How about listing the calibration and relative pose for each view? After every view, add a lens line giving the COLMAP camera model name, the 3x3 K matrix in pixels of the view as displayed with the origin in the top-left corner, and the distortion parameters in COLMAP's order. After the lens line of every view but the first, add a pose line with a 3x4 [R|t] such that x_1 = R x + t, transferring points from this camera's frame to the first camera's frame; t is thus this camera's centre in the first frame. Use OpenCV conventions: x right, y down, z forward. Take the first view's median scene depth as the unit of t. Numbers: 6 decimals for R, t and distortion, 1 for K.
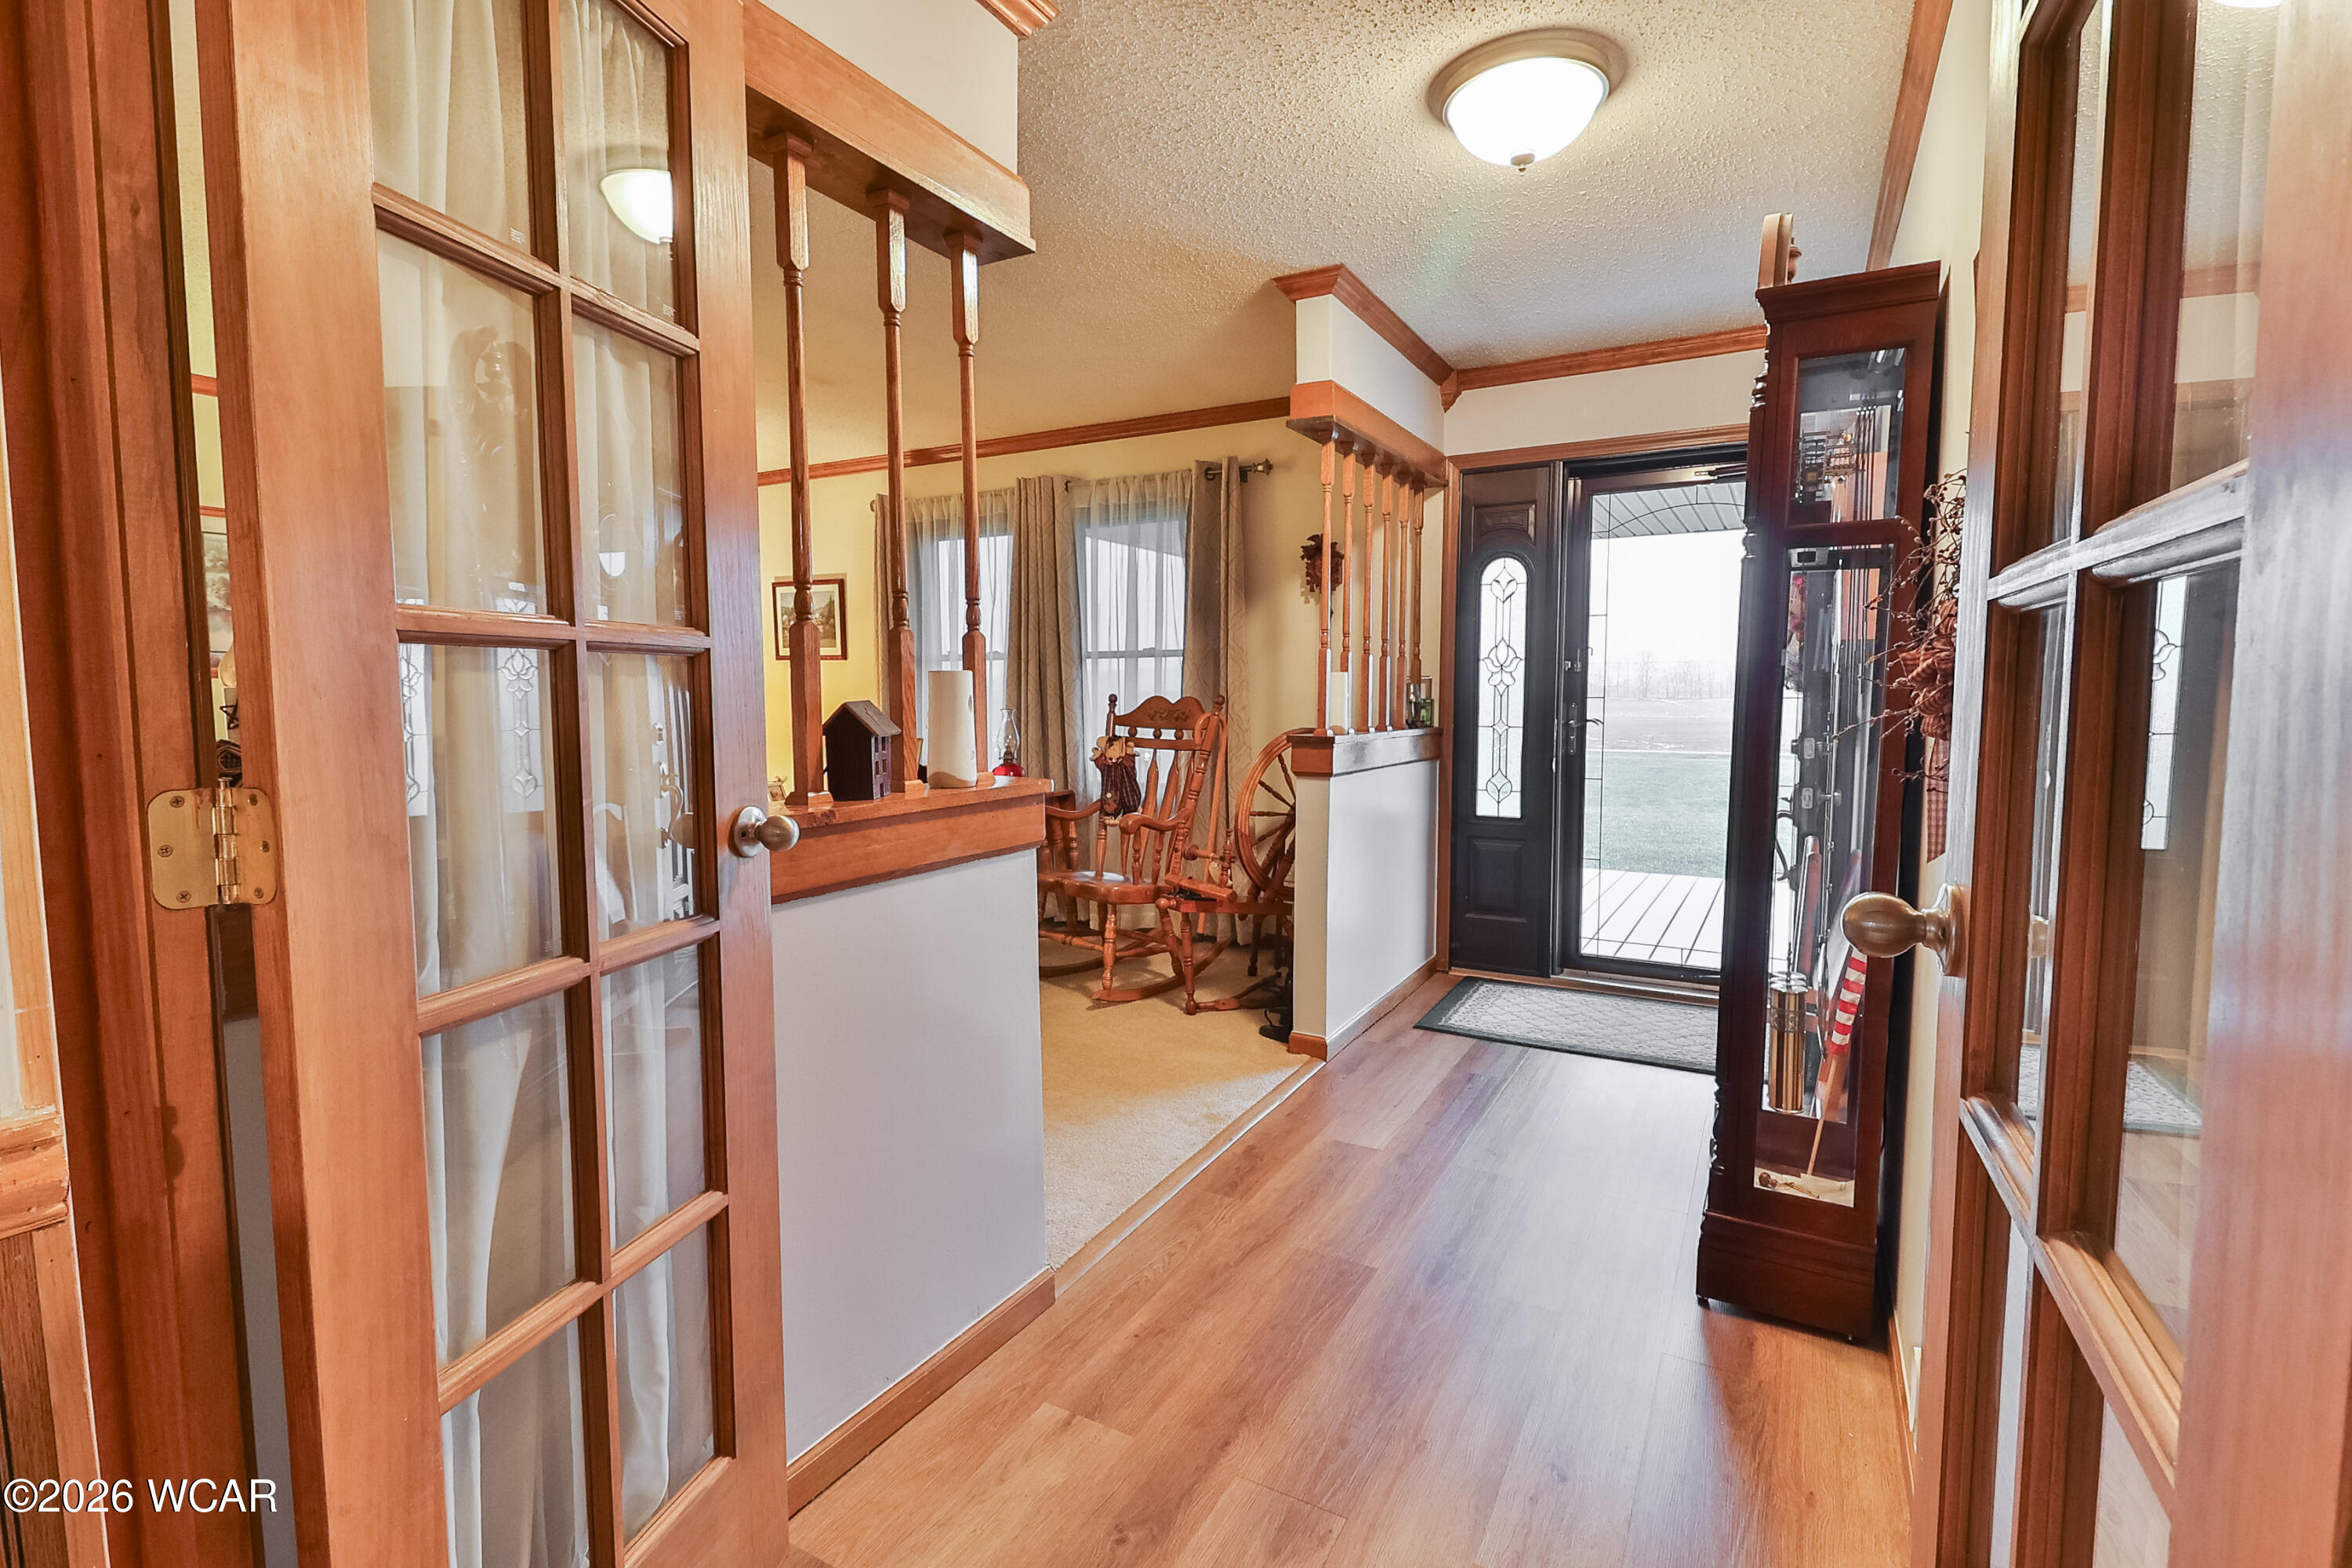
lens RADIAL K [[1086.5, 0, 1161.1], [0, 1086.5, 768.4], [0, 0, 1]] dist [0.012865, -0.006461]
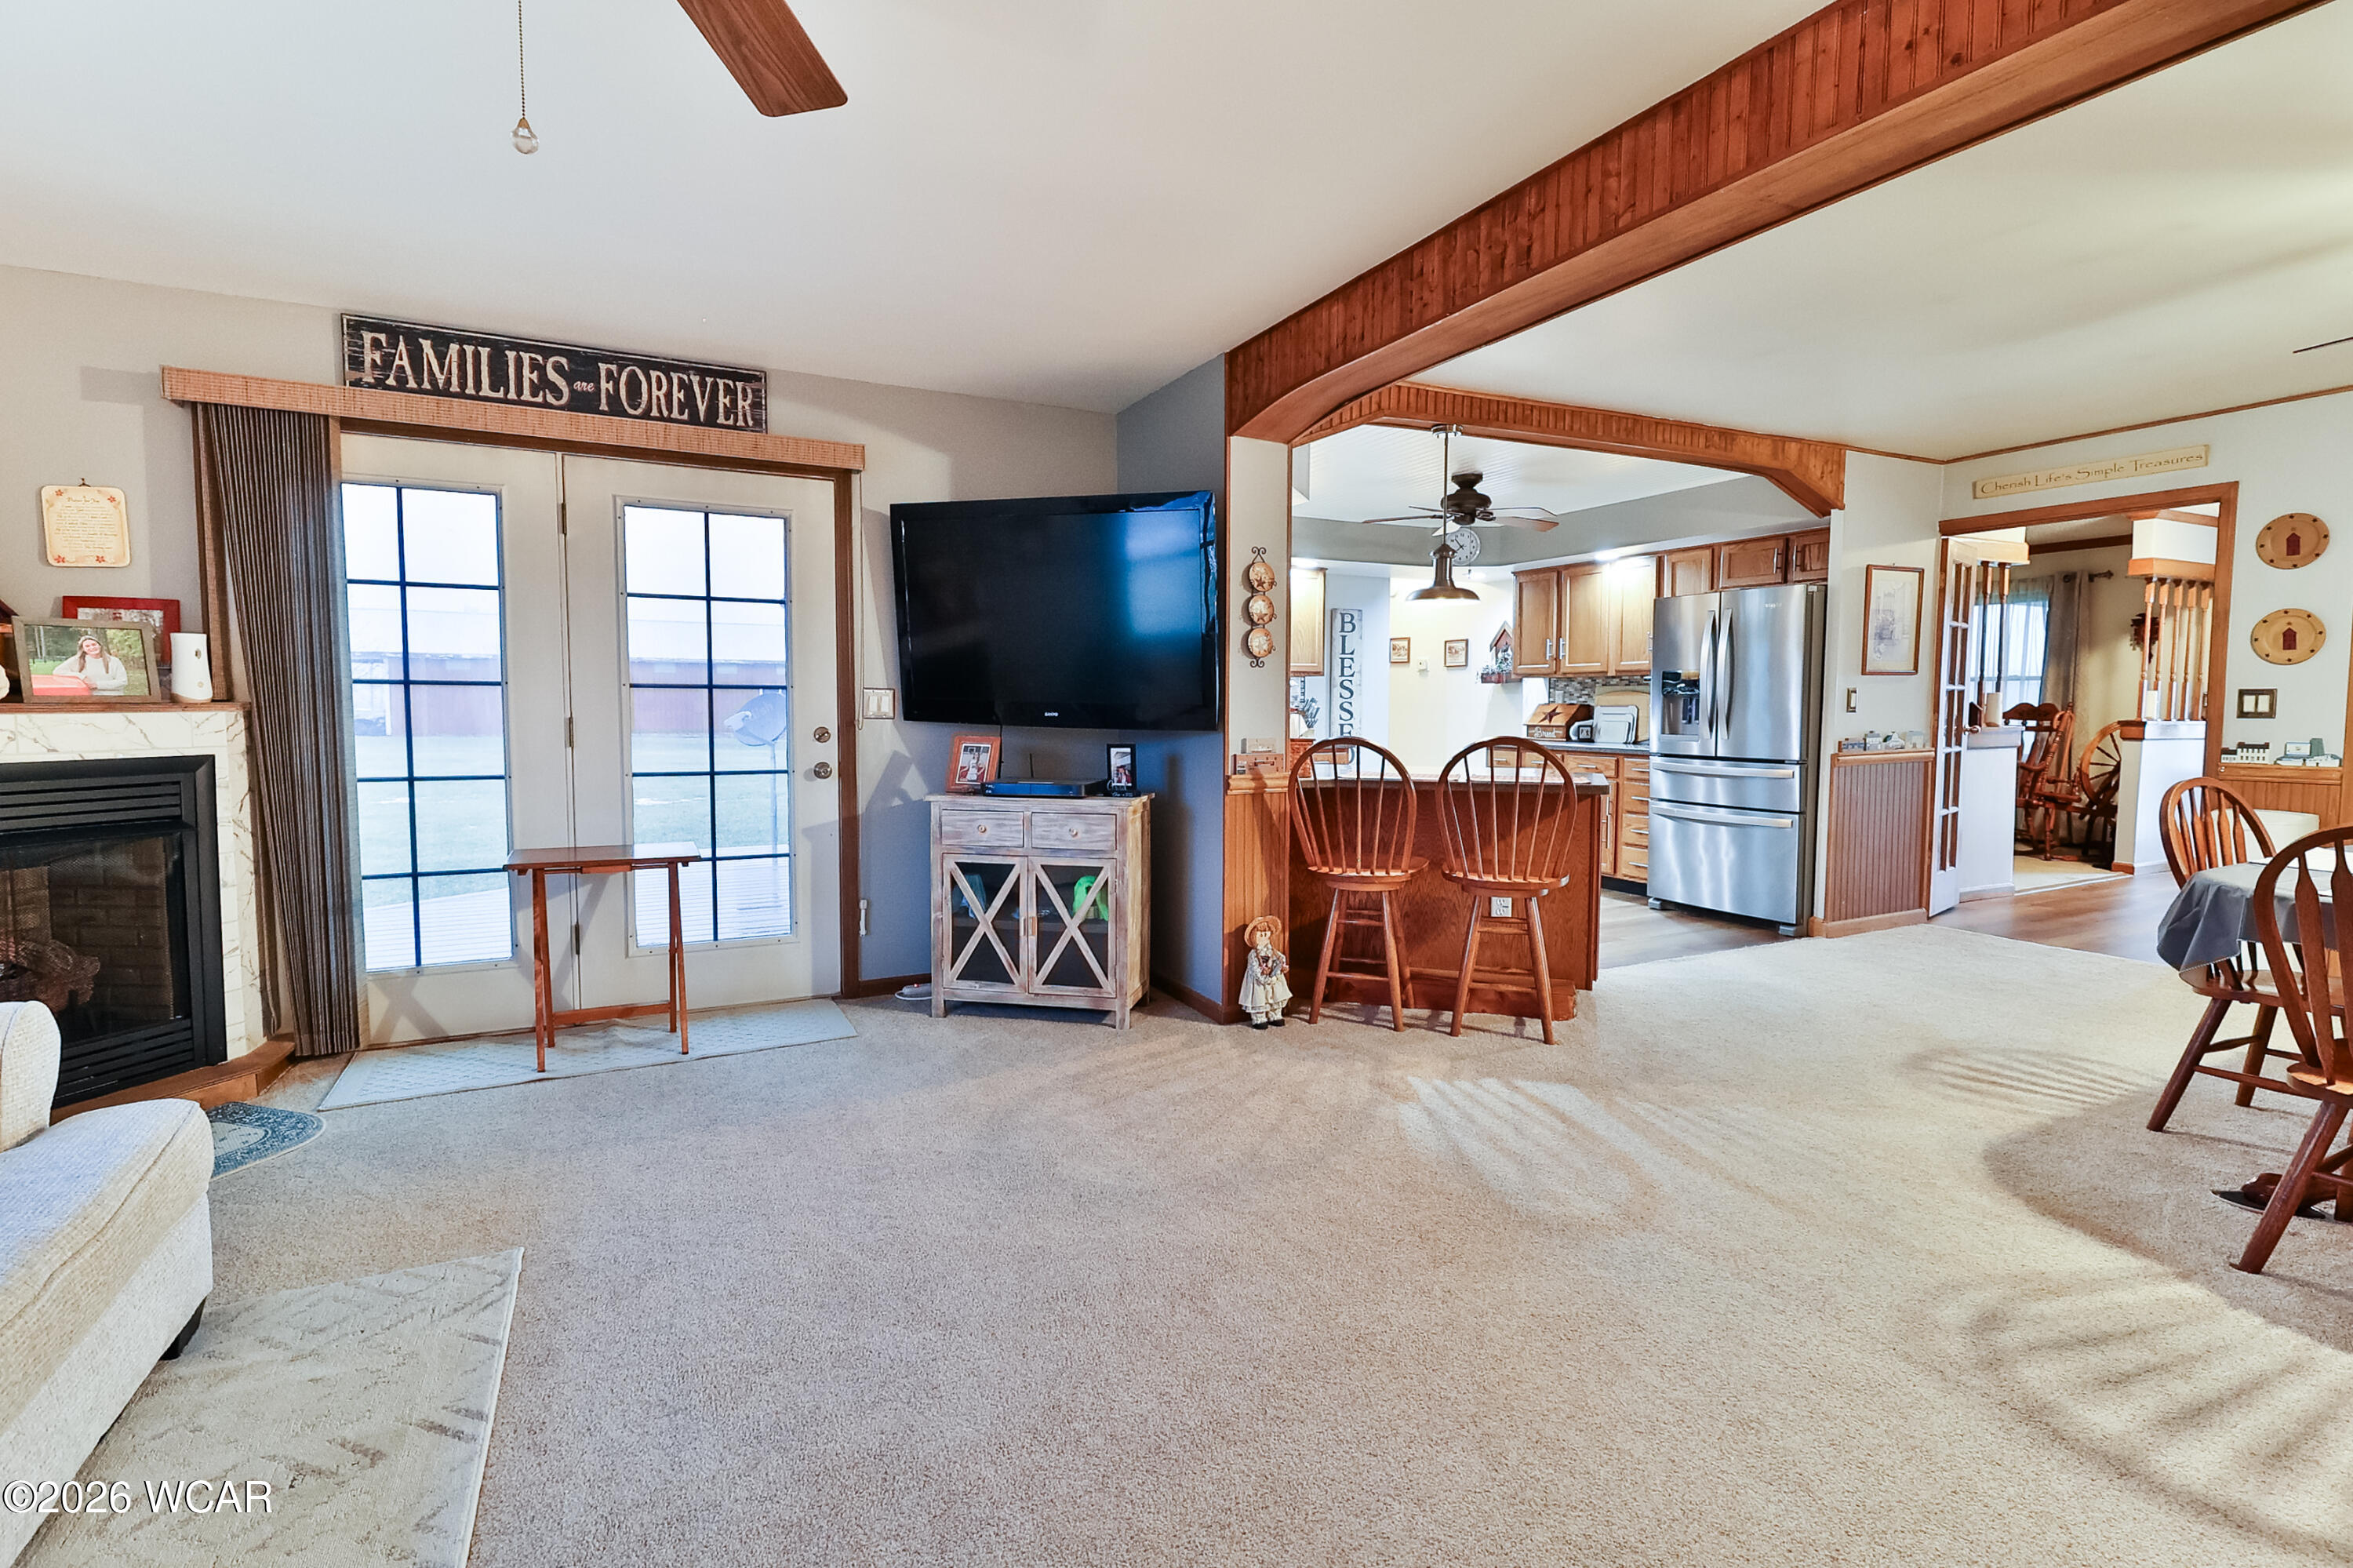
lens RADIAL K [[1087.0, 0, 1199.8], [0, 1087.0, 767.3], [0, 0, 1]] dist [0.012865, -0.006461]
pose [[0.841269, 0.036841, -0.539360, -0.188649], [-0.041958, 0.999115, 0.002801, 0.103208], [0.538986, 0.020274, 0.842071, -1.401500]]
